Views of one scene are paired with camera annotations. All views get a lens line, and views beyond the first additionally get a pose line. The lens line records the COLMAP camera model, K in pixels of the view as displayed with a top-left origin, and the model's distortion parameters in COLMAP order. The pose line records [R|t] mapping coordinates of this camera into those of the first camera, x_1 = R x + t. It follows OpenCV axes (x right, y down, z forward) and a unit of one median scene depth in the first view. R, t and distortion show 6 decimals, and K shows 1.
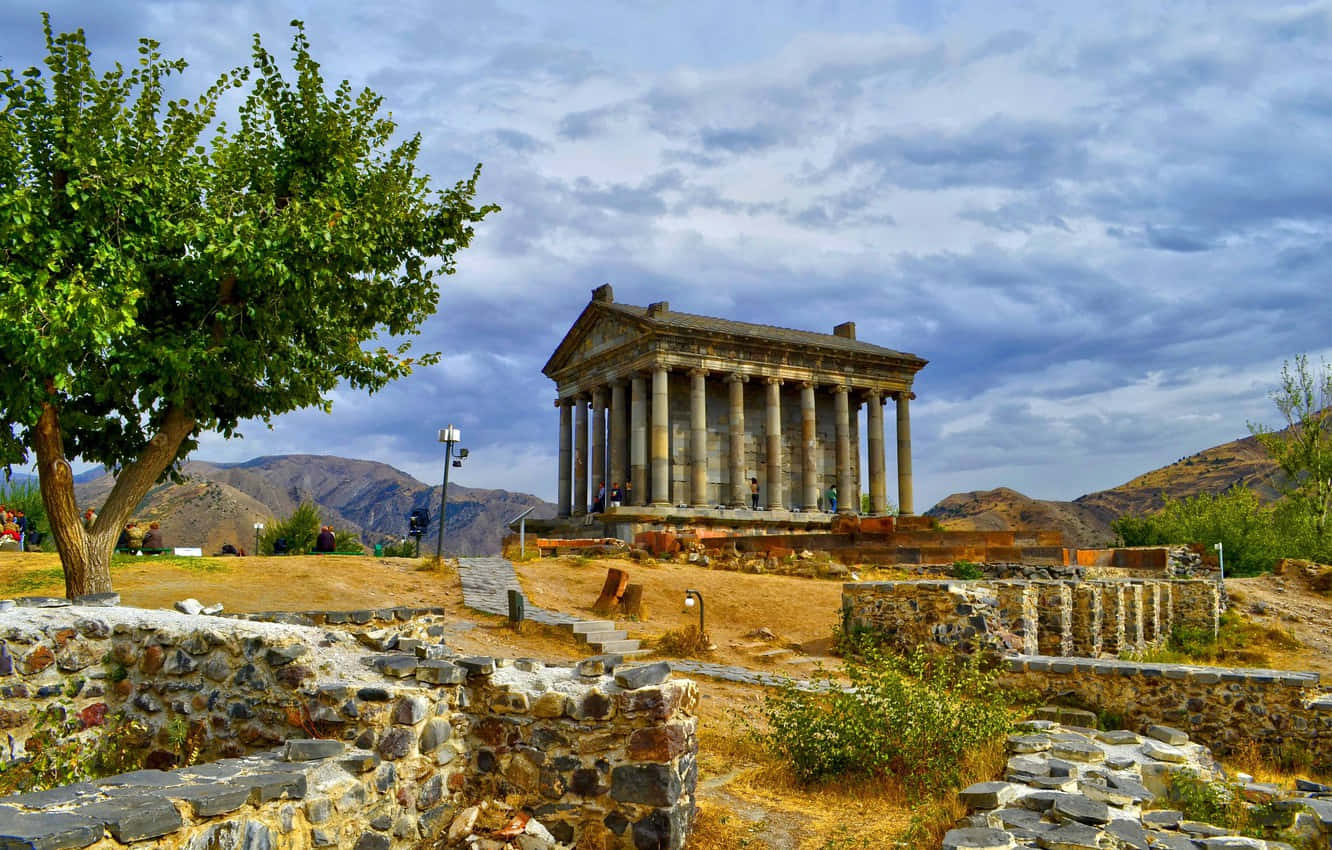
lens RADIAL K [[1021.5, 0, 710.7], [0, 1021.5, 474.9], [0, 0, 1]] dist [-0.059496, 0.000630]
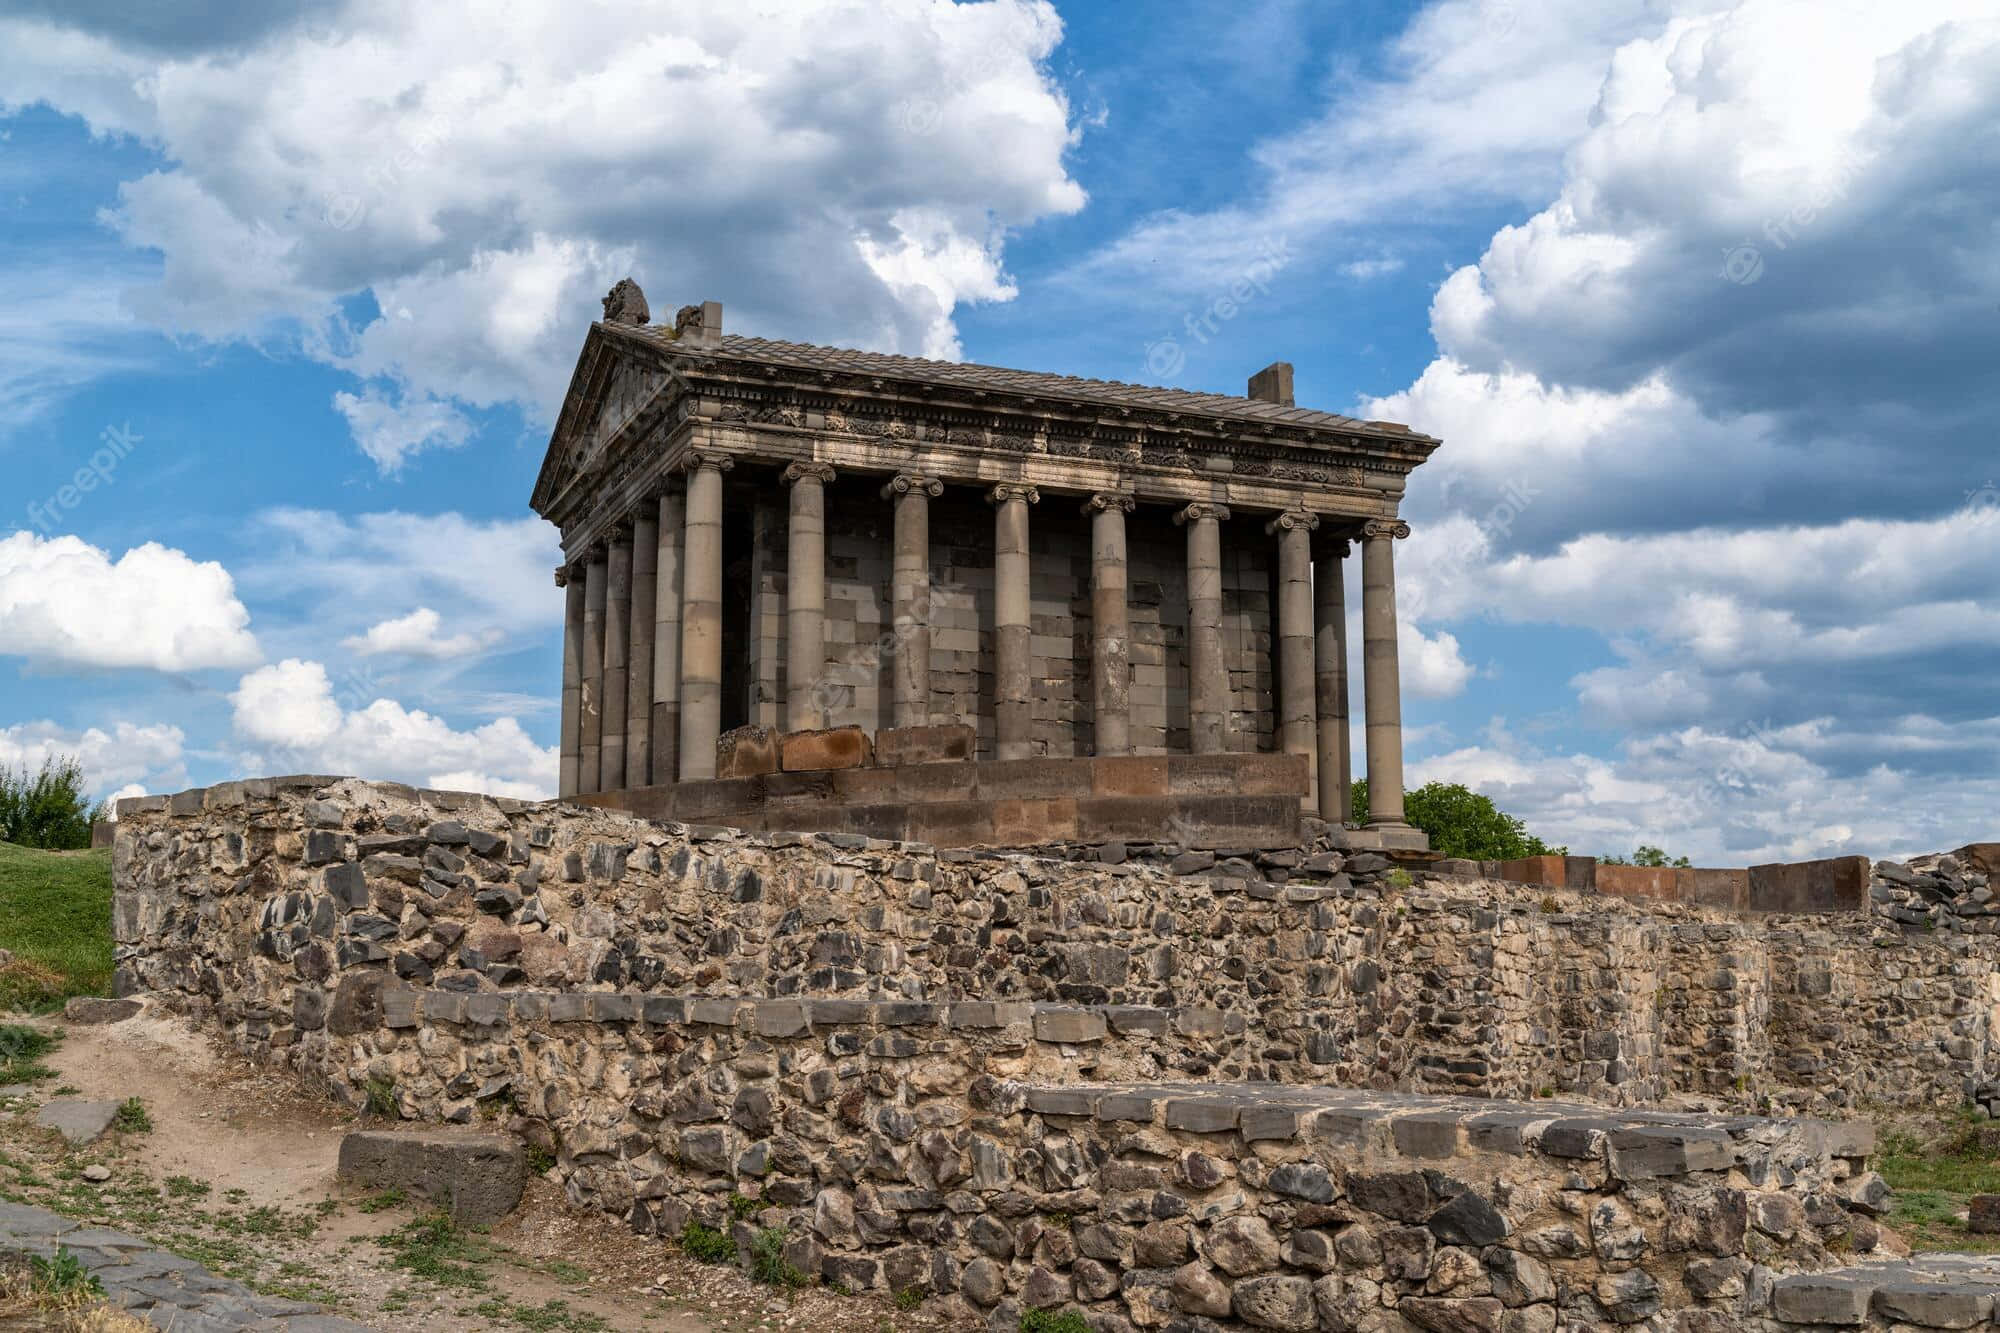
lens RADIAL K [[2274.2, 0, 1001.9], [0, 2274.2, 802.0], [0, 0, 1]] dist [-0.057865, 0.001770]
pose [[0.987807, -0.015824, -0.154876, 0.202468], [0.013653, 0.999793, -0.015071, 0.046248], [0.155083, 0.012772, 0.987819, 0.110729]]
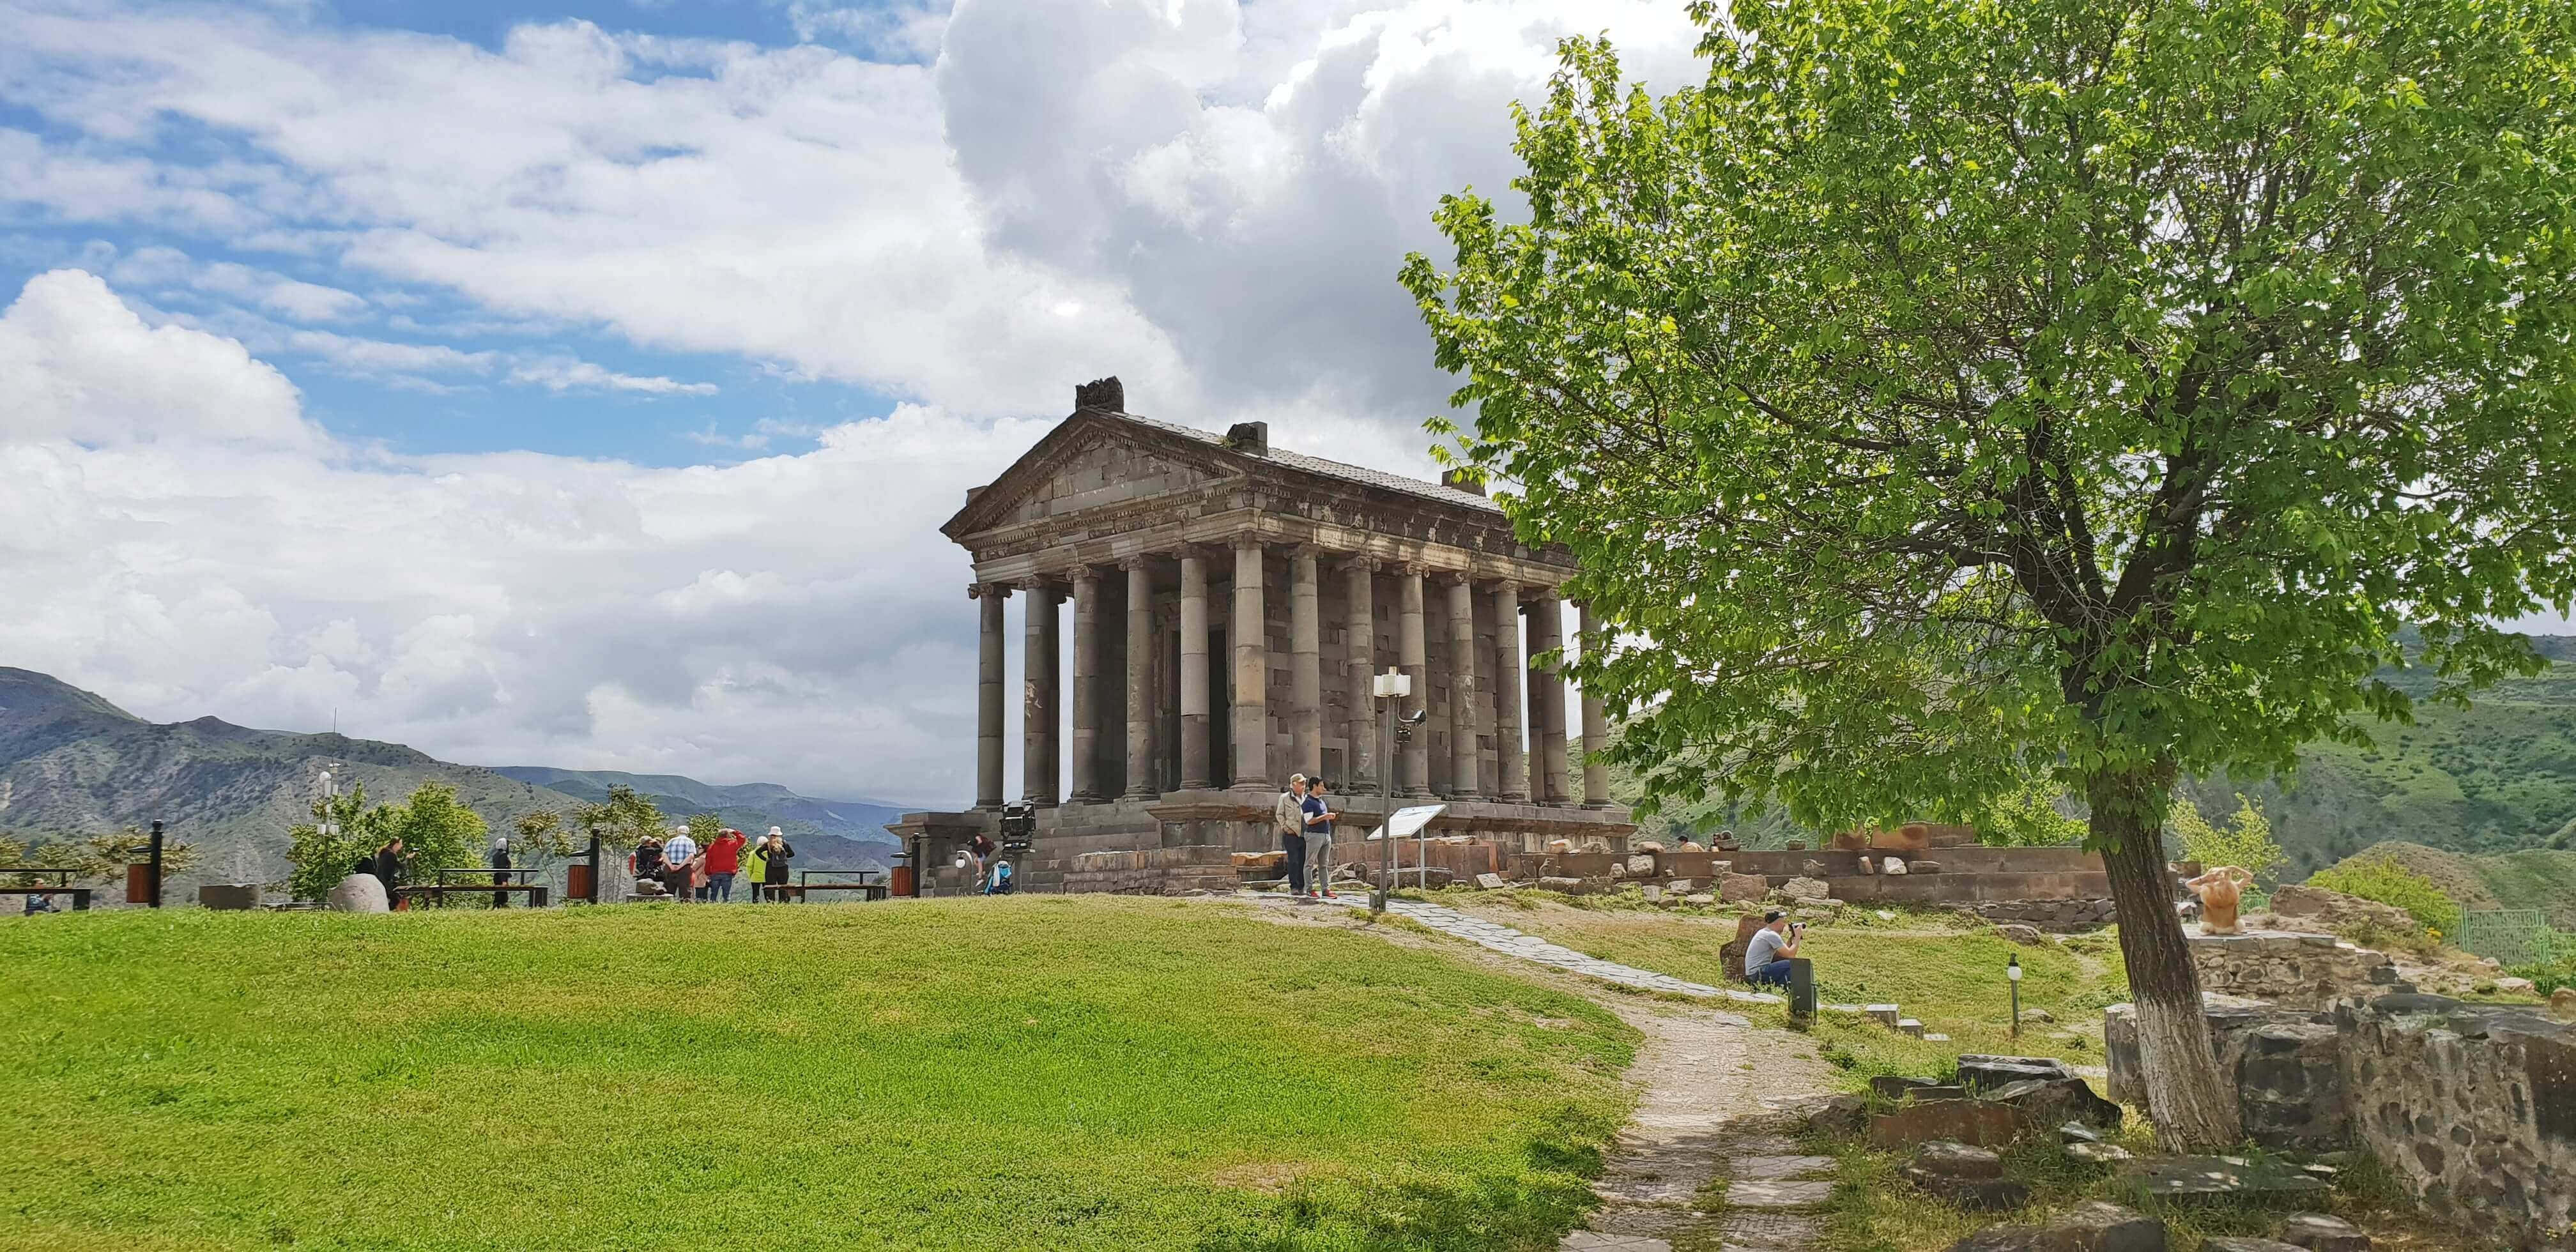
lens RADIAL K [[1955.8, 0, 1363.3], [0, 1955.8, 664.0], [0, 0, 1]] dist [0.040708, -0.002472]
pose [[0.960236, 0.023615, 0.278189, -0.274566], [-0.016744, 0.999494, -0.027049, -0.010270], [-0.278687, 0.021315, 0.960145, -0.031976]]
